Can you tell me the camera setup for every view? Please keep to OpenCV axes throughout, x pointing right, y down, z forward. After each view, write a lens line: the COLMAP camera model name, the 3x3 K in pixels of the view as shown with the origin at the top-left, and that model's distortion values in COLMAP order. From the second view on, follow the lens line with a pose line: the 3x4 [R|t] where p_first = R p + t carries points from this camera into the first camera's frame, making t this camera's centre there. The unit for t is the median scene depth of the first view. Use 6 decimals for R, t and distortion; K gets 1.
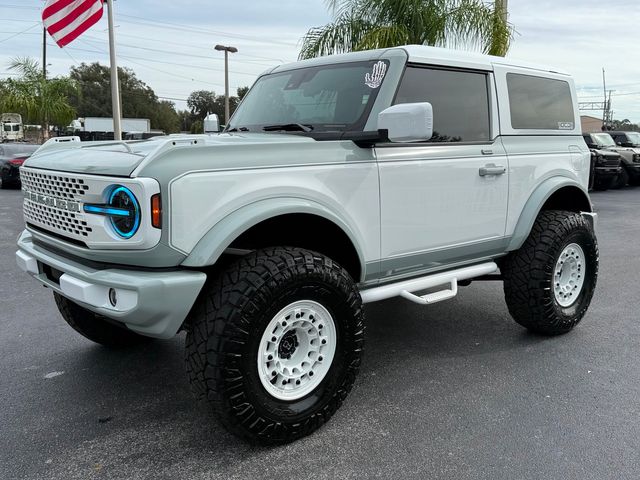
lens RADIAL K [[603.9, 0, 320.0], [0, 603.9, 240.0], [0, 0, 1]] dist [0.152845, -0.289425]
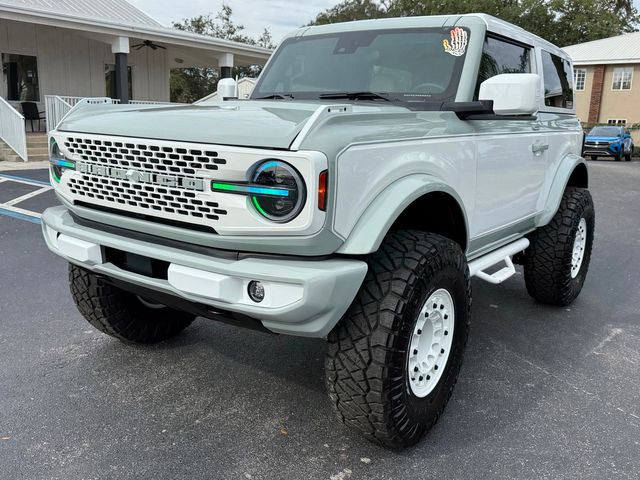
lens RADIAL K [[578.4, 0, 319.0], [0, 578.4, 236.8], [0, 0, 1]] dist [0.124957, -0.226619]
pose [[0.974336, -0.016182, 0.224517, -0.401653], [0.005640, 0.998855, 0.047517, -0.019073], [-0.225028, -0.045031, 0.973311, 0.189415]]
